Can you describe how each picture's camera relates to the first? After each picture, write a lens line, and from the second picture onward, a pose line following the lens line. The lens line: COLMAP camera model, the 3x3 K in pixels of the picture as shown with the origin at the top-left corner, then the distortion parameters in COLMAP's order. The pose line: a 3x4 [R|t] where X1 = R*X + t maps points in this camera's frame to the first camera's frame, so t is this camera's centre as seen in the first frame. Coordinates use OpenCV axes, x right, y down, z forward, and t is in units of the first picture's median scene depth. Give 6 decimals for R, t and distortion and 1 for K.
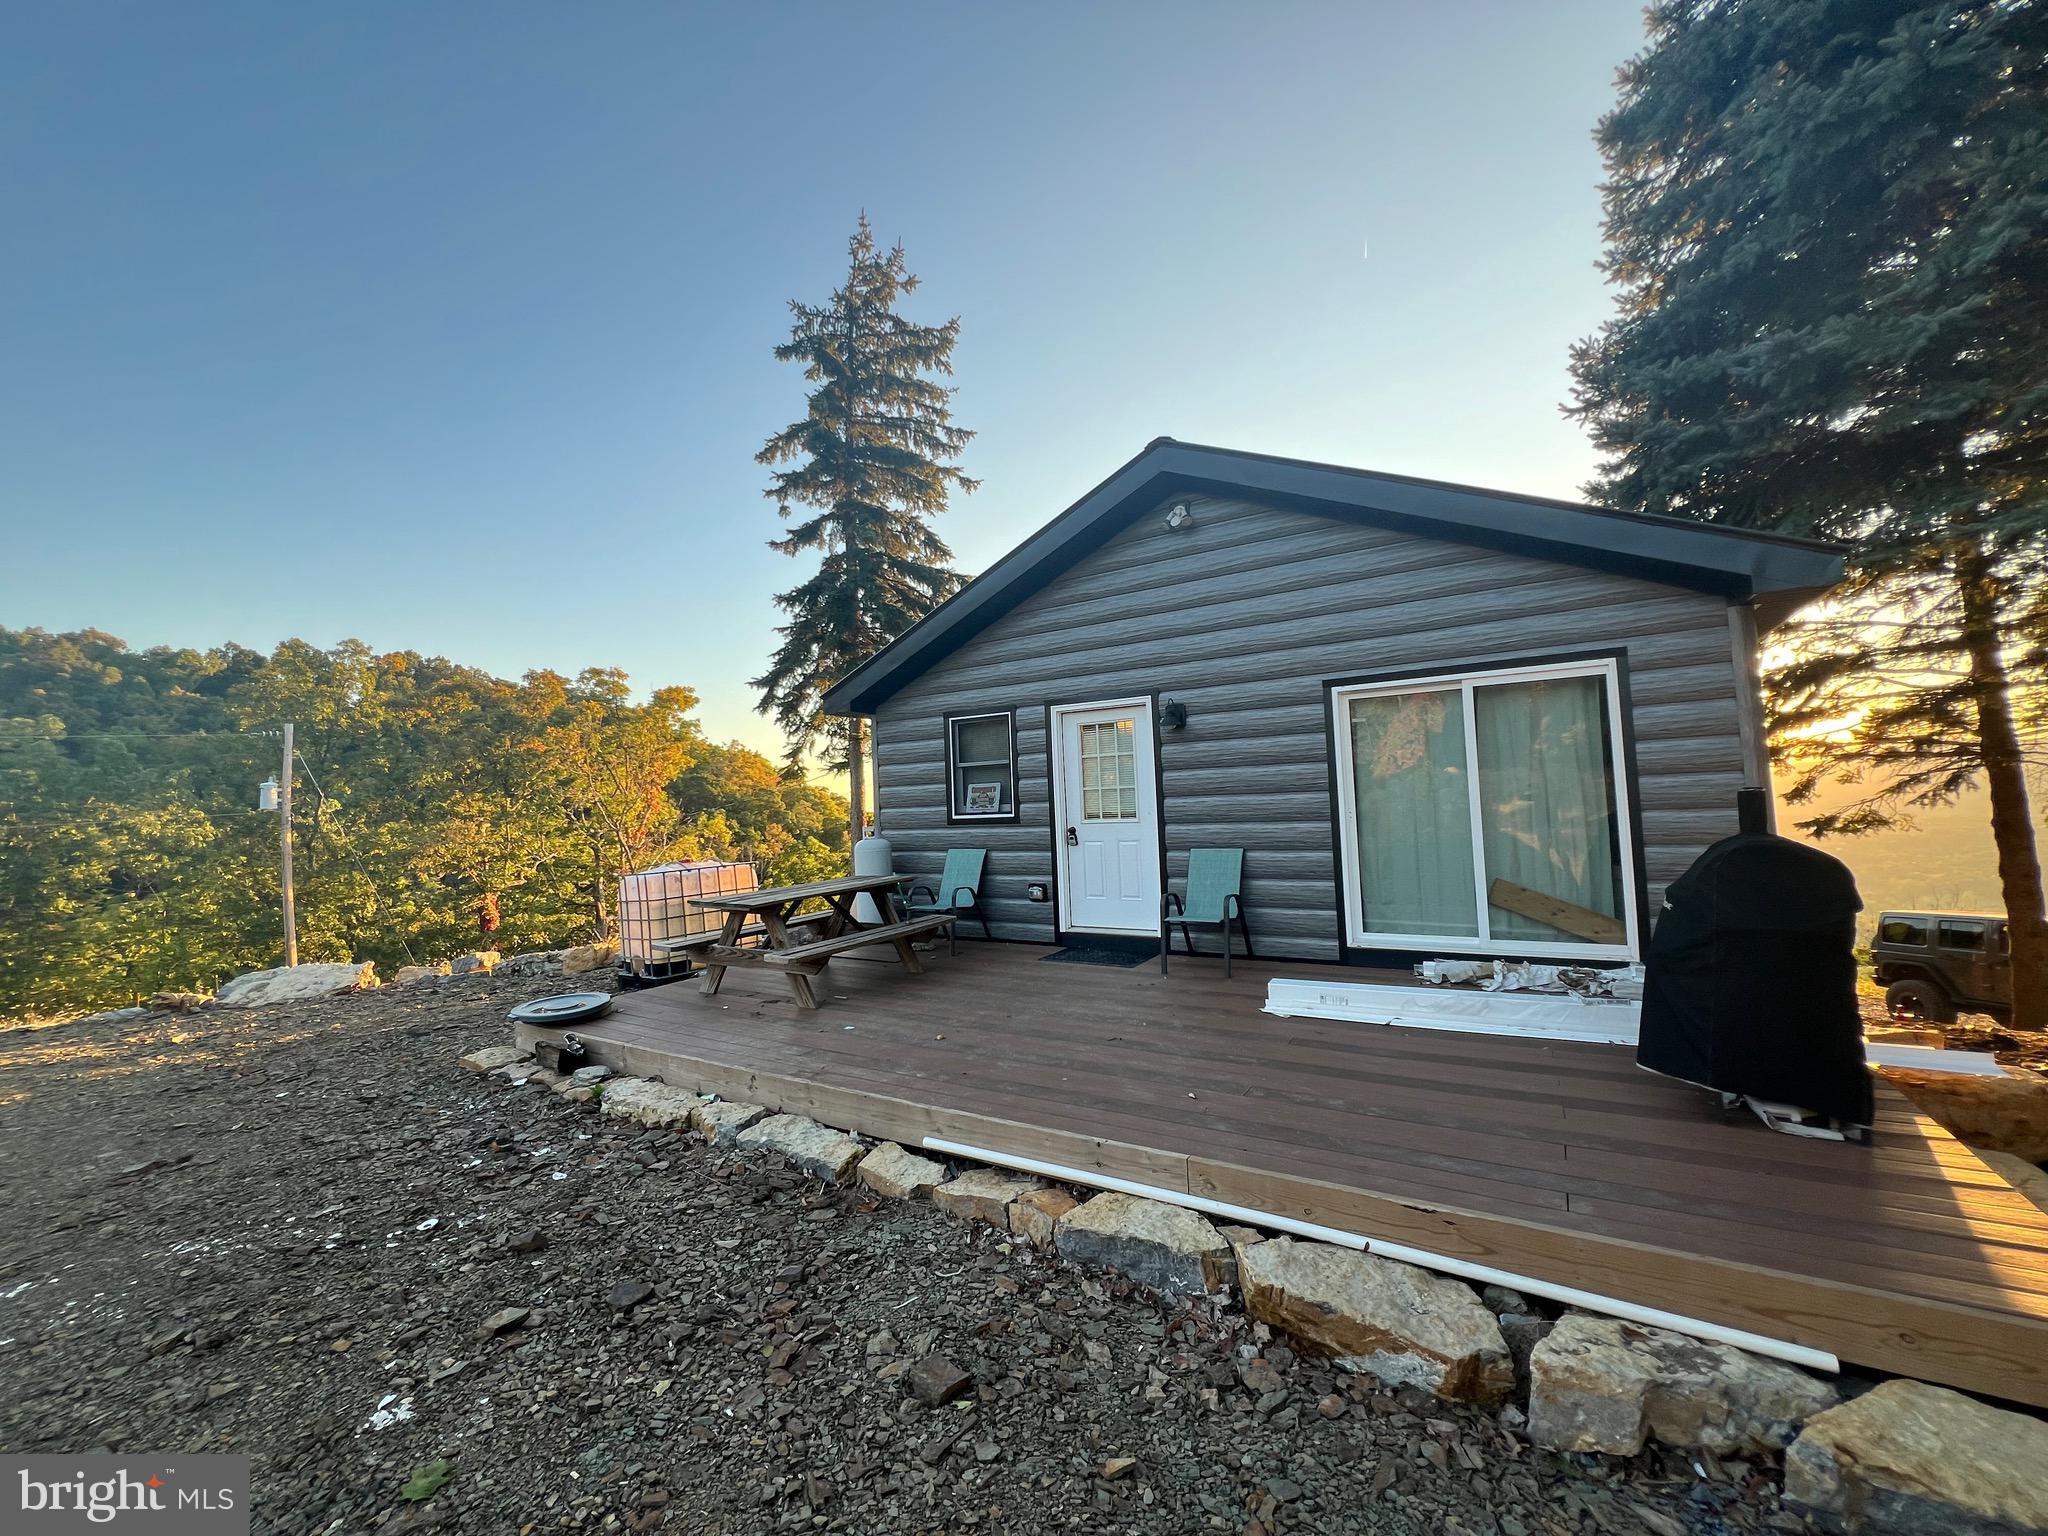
lens RADIAL K [[827.8, 0, 1029.8], [0, 827.8, 771.1], [0, 0, 1]] dist [-0.002357, 0.001349]
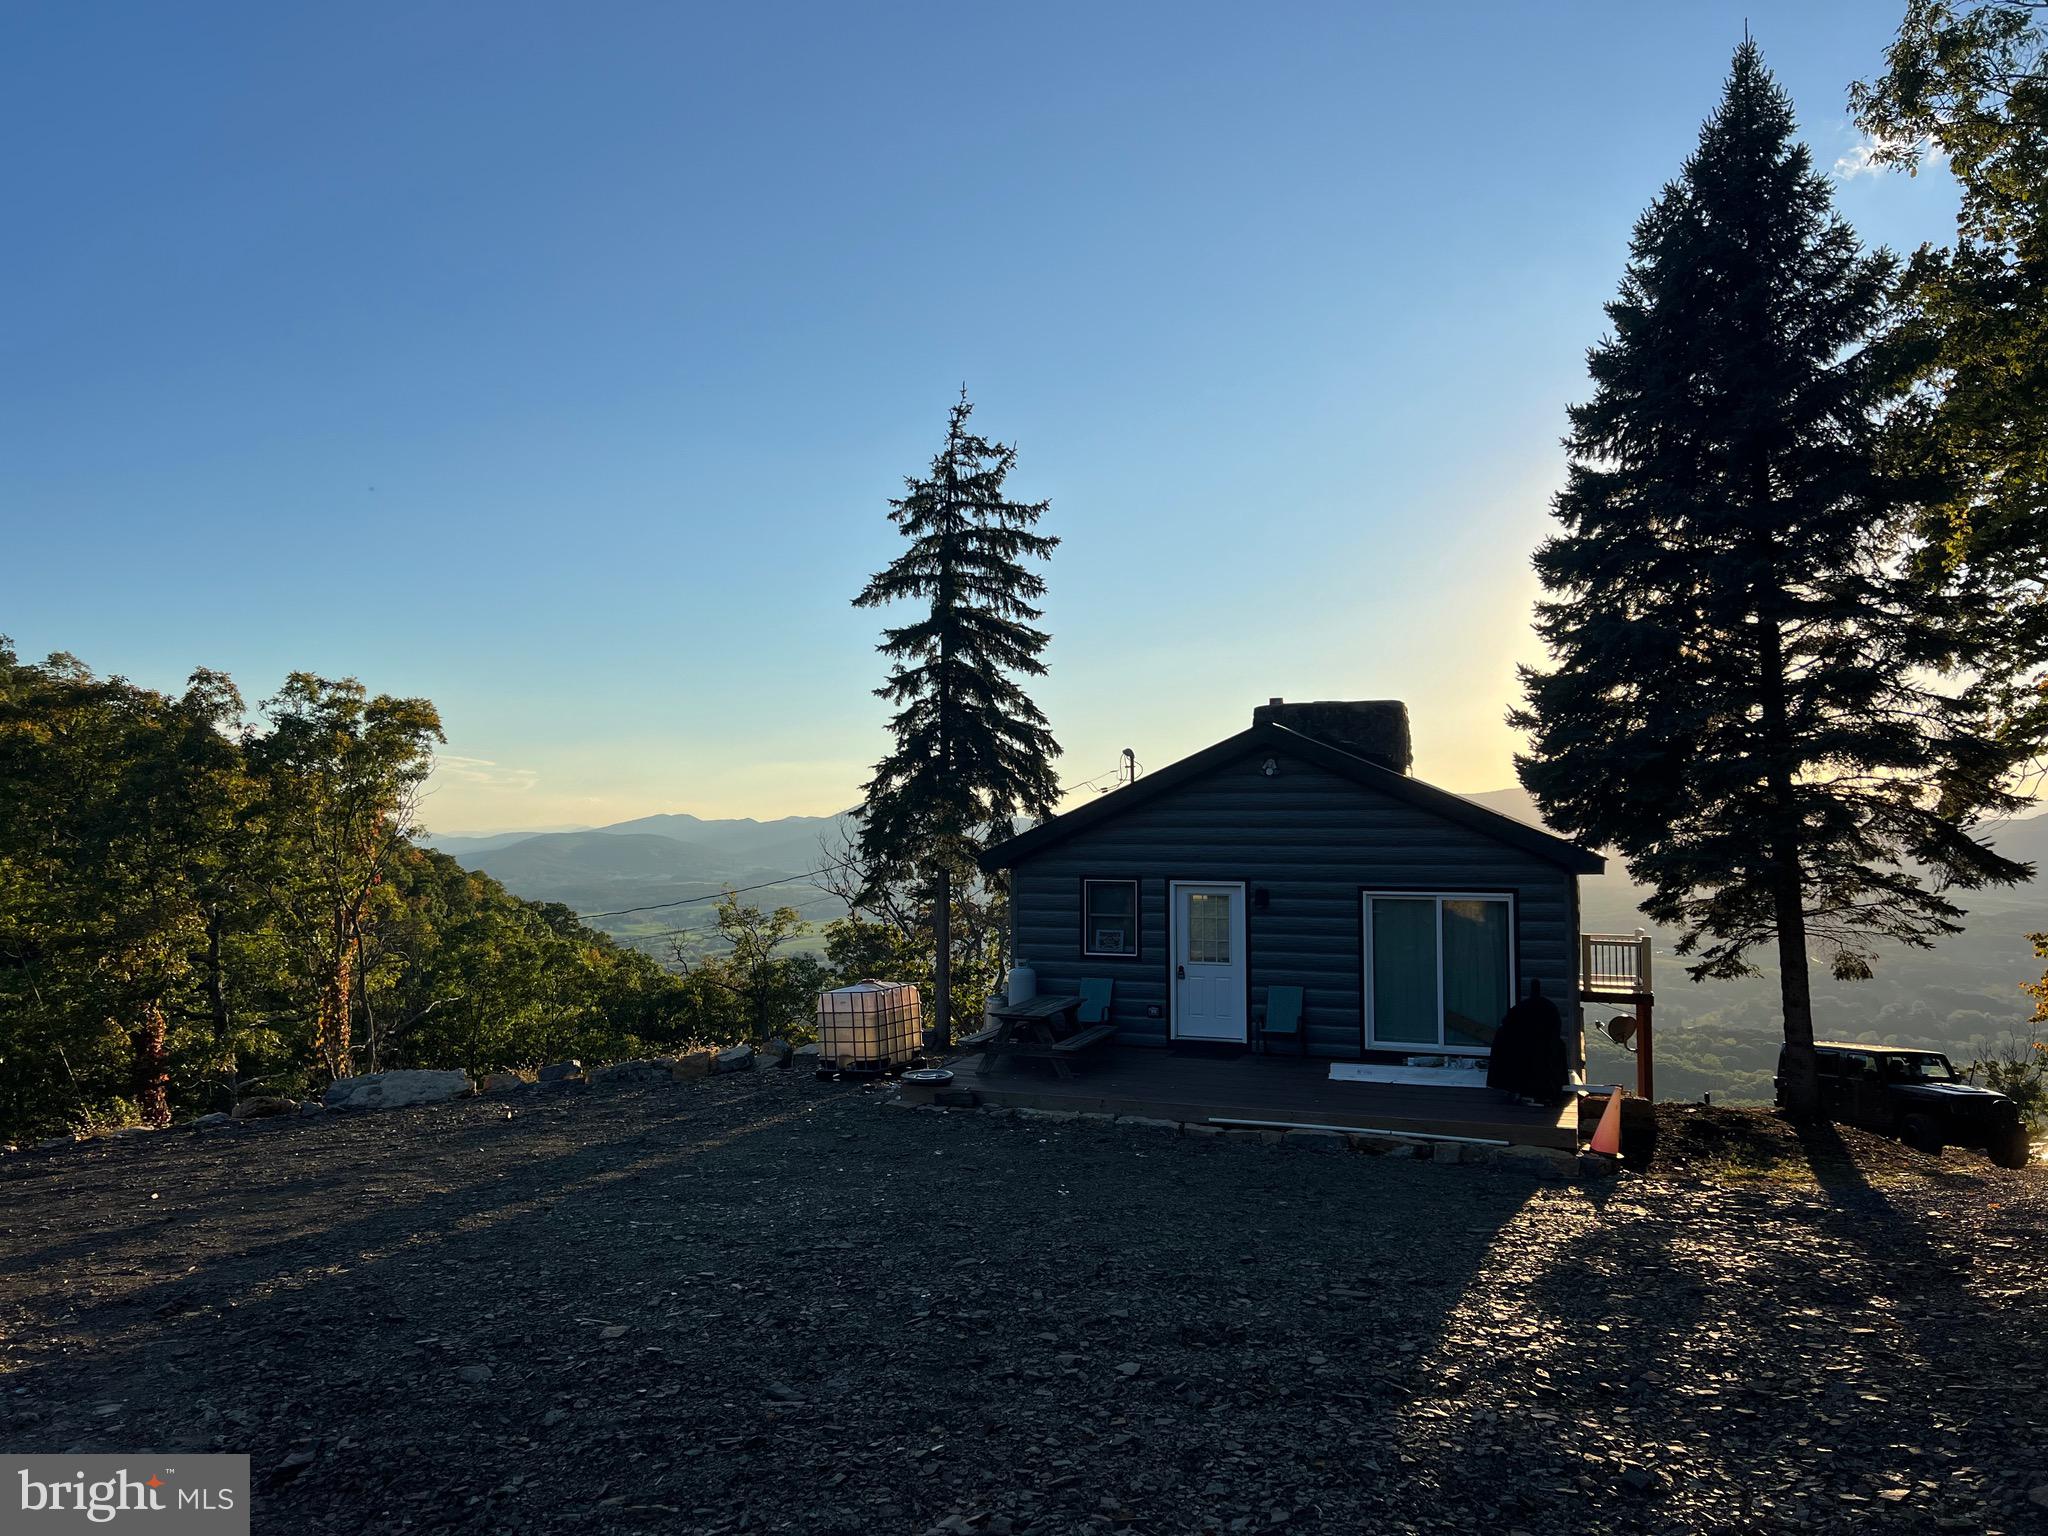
lens RADIAL K [[1526.8, 0, 1020.5], [0, 1526.8, 765.5], [0, 0, 1]] dist [0.042562, -0.000308]
pose [[0.980255, 0.049229, 0.191514, -0.775509], [-0.047418, 0.998777, -0.014033, -0.237444], [-0.191970, 0.004675, 0.981390, -1.601285]]
